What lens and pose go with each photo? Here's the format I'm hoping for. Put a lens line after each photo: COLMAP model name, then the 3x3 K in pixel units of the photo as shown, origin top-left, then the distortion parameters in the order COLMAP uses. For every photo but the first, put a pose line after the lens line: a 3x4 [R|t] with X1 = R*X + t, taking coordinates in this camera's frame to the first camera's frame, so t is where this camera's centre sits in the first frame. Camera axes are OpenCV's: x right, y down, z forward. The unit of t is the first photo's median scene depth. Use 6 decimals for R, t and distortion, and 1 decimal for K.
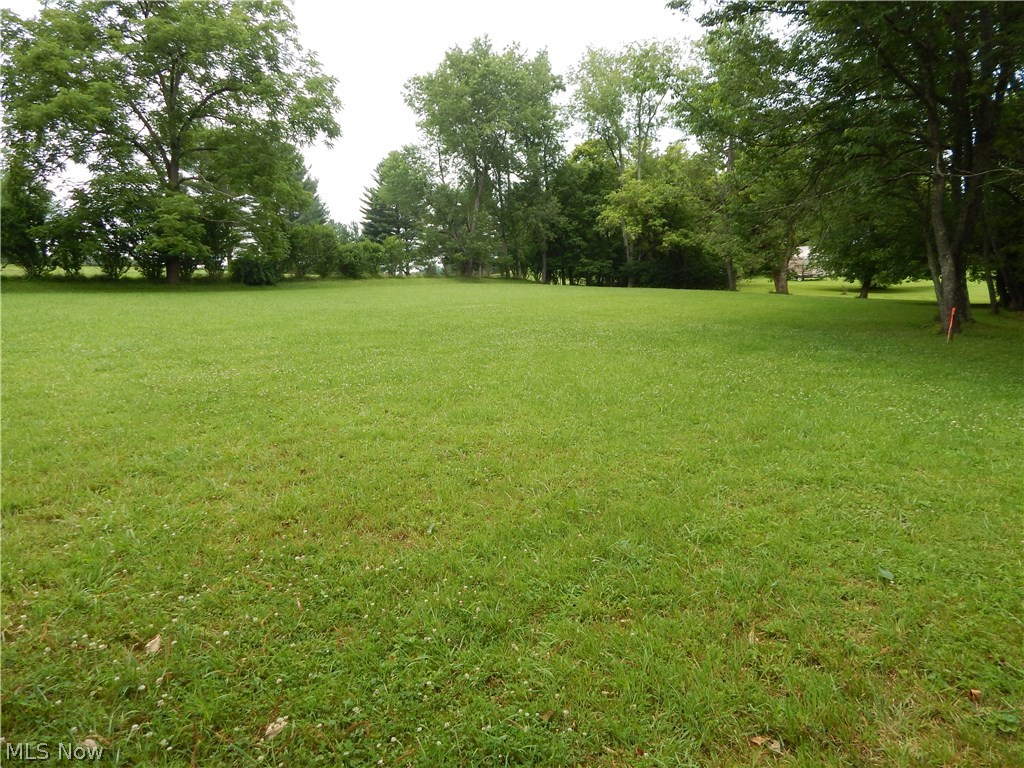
lens RADIAL K [[656.7, 0, 512.2], [0, 656.7, 379.9], [0, 0, 1]] dist [-0.006010, -0.000306]
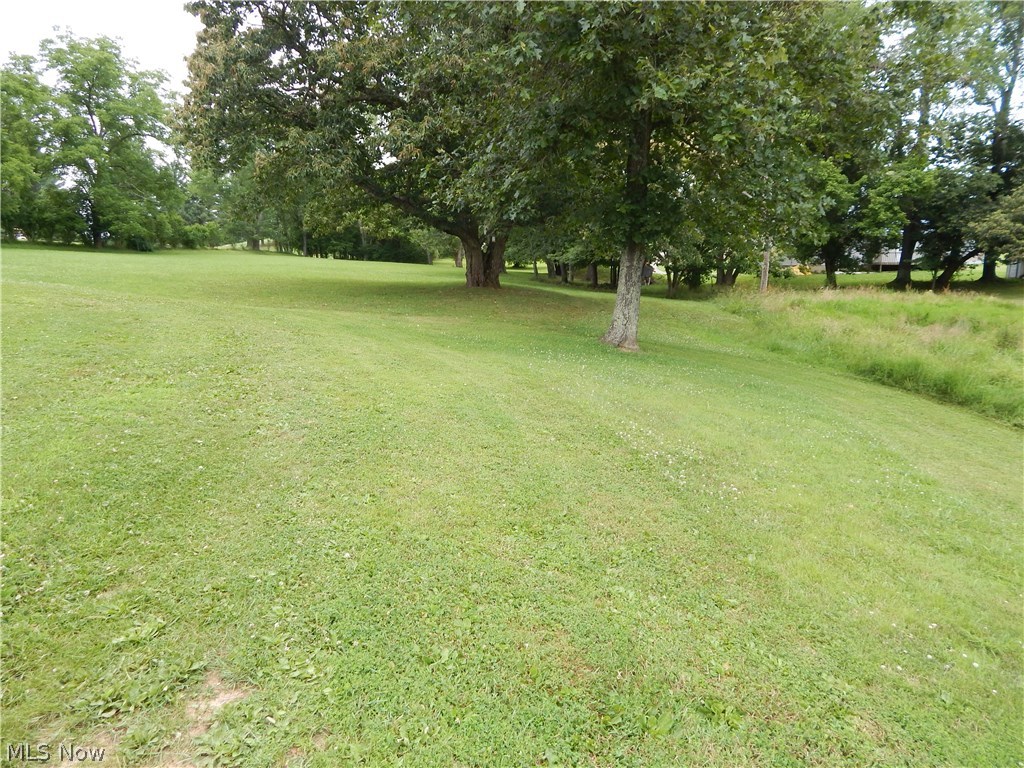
lens RADIAL K [[656.7, 0, 512.2], [0, 656.7, 383.4], [0, 0, 1]] dist [-0.006010, -0.000306]
pose [[0.904022, -0.047032, 0.424891, -0.277084], [0.031388, 0.998549, 0.043748, 0.136187], [-0.426332, -0.026213, 0.904187, -0.837358]]
